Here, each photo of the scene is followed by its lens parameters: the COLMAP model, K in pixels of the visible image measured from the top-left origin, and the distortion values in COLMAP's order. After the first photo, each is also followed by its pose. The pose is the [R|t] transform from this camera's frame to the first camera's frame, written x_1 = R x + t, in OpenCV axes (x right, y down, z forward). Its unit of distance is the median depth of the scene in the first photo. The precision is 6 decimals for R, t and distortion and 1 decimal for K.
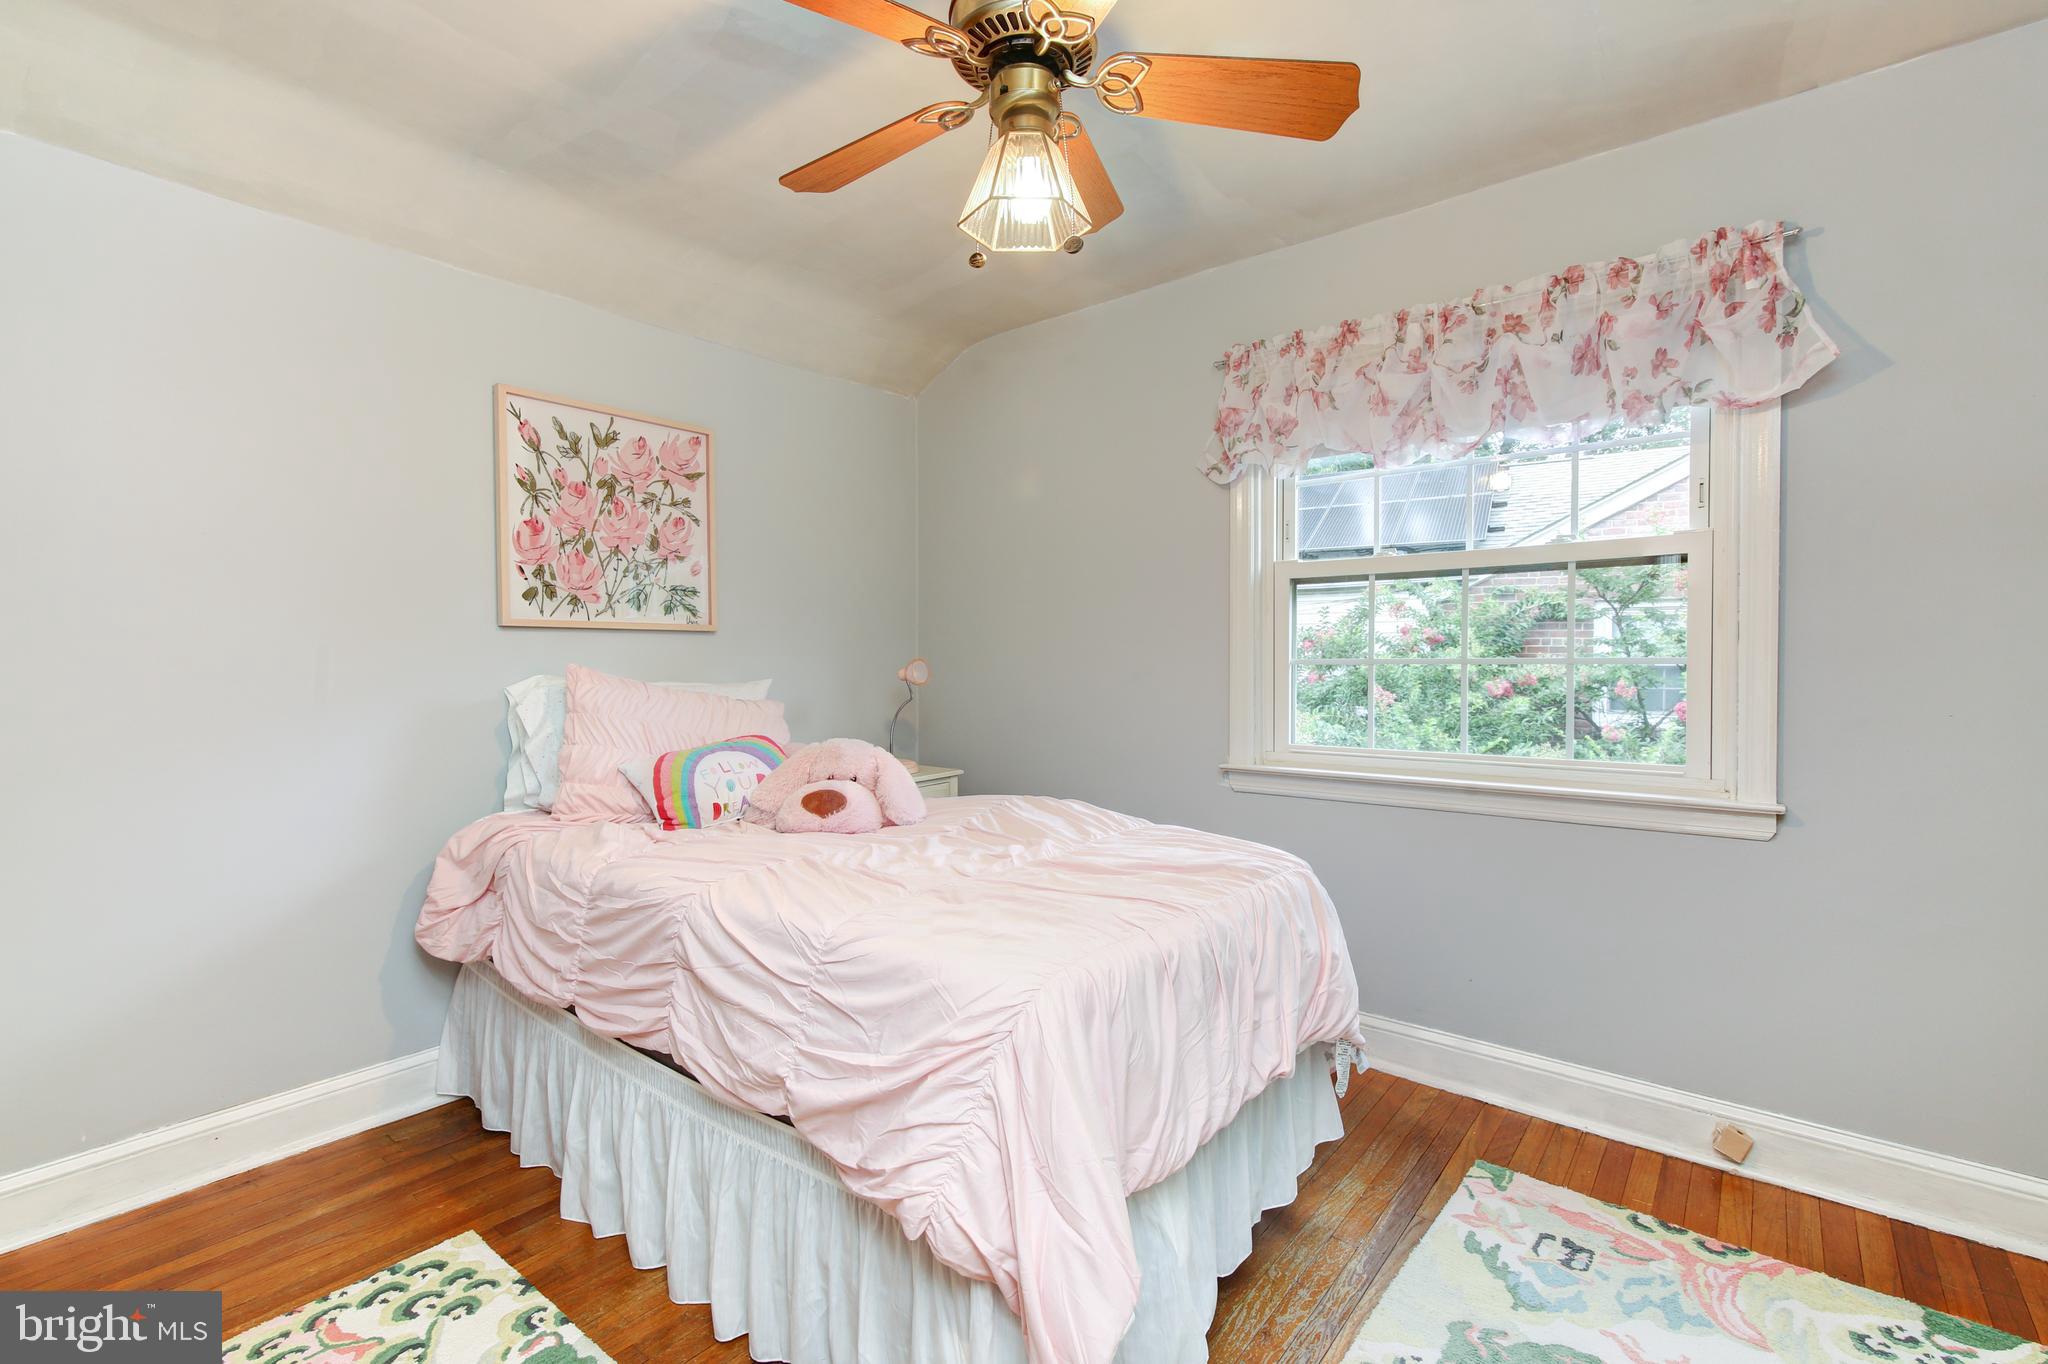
lens RADIAL K [[924.1, 0, 1034.7], [0, 924.1, 679.0], [0, 0, 1]] dist [0.000137, 0.000204]
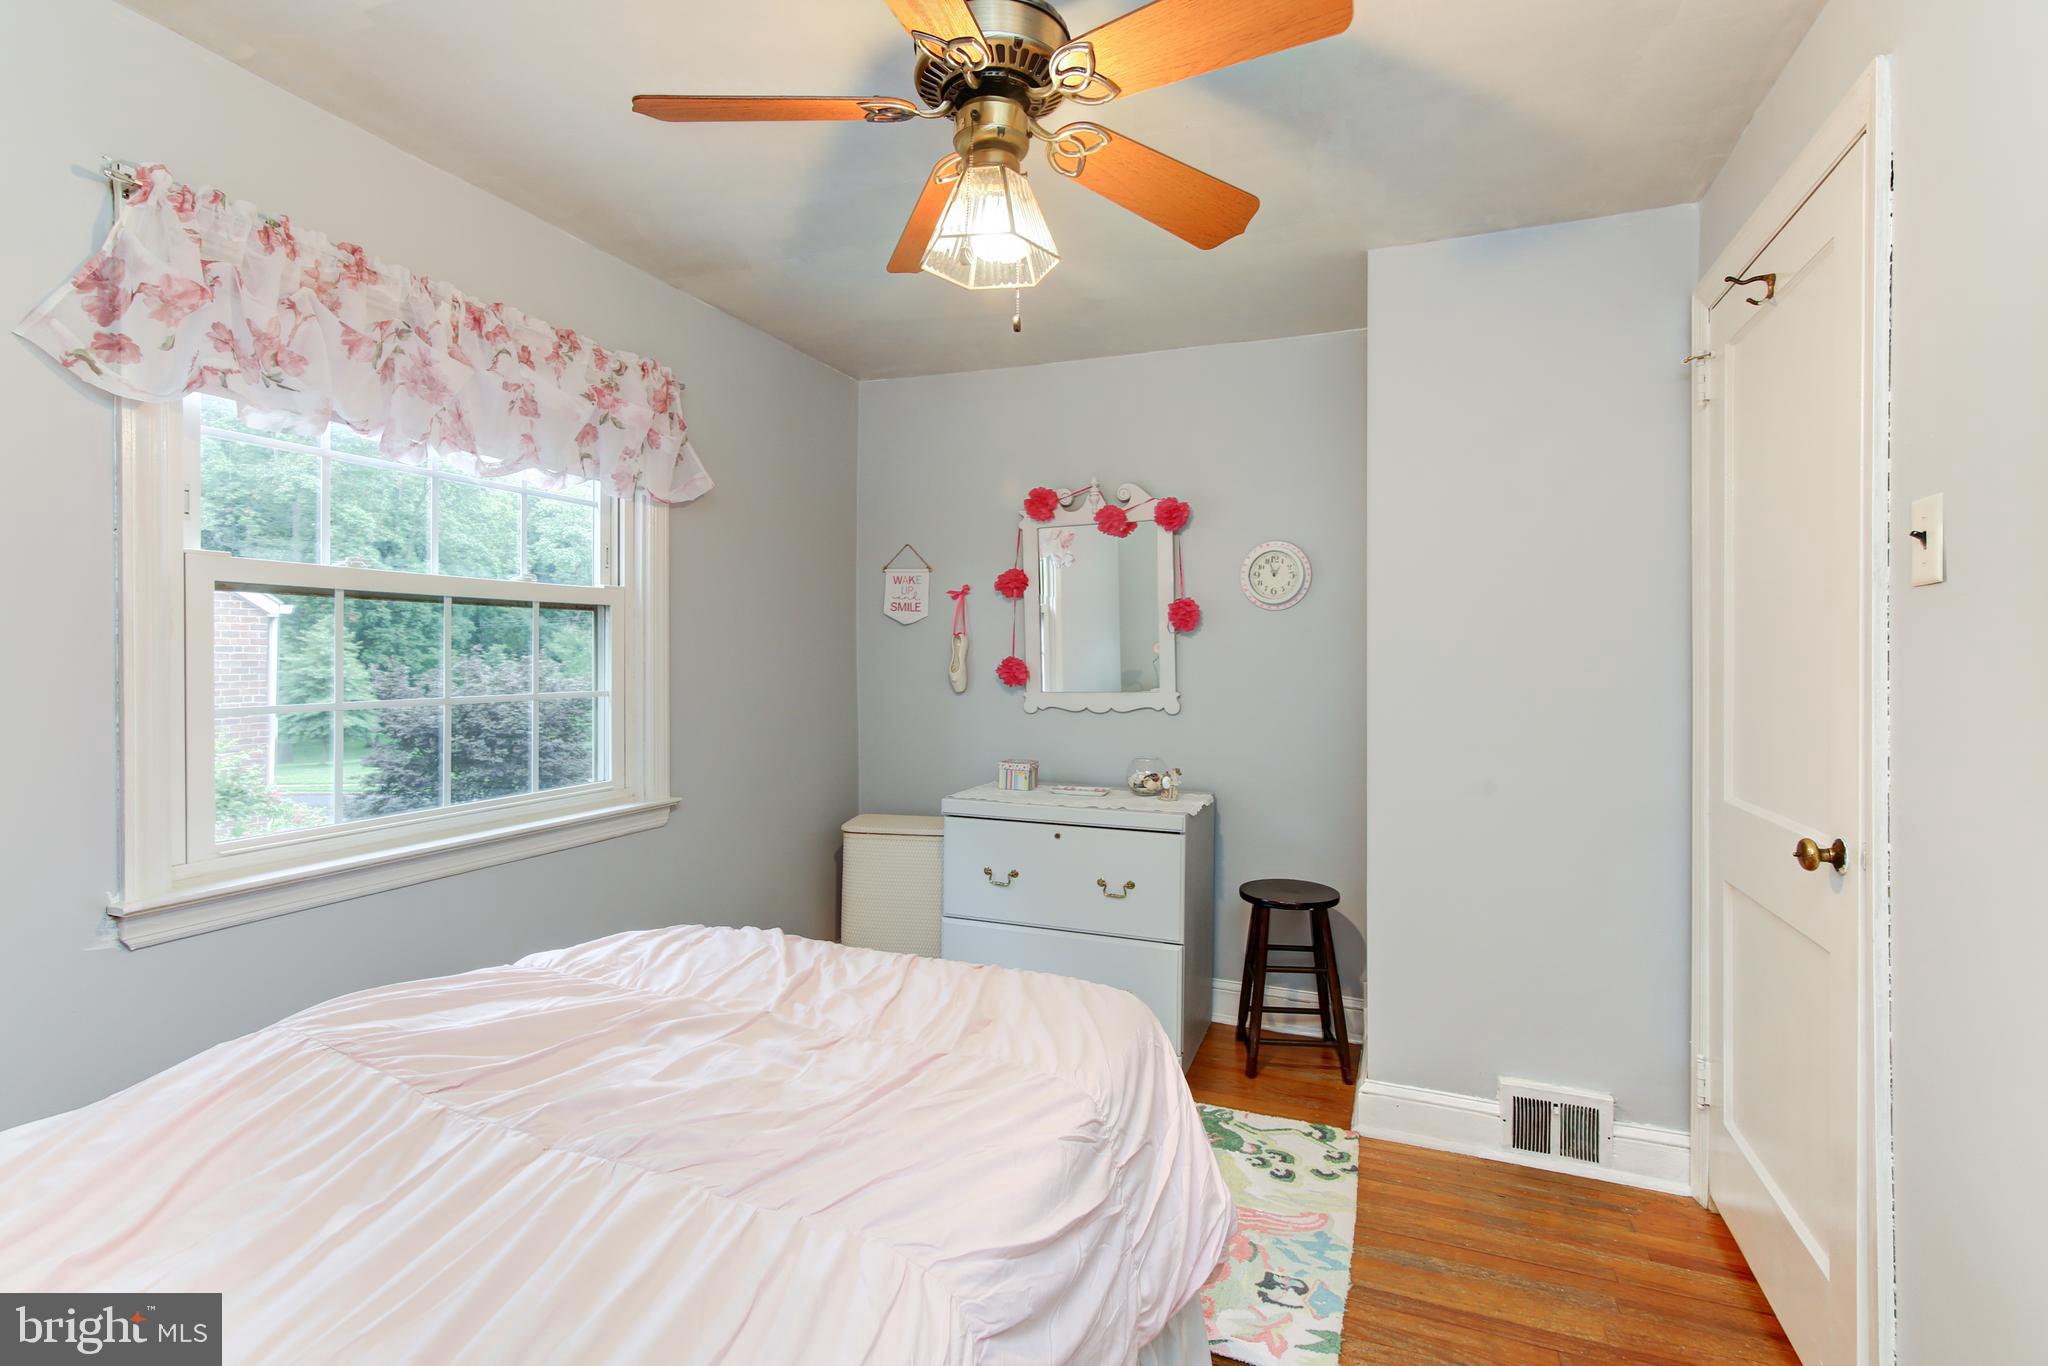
lens RADIAL K [[924.1, 0, 1034.7], [0, 924.1, 680.0], [0, 0, 1]] dist [0.000137, 0.000204]
pose [[-0.276813, -0.006181, 0.960904, -0.600095], [0.036011, 0.999210, 0.016801, -0.037690], [-0.960249, 0.039253, -0.276371, 0.790675]]
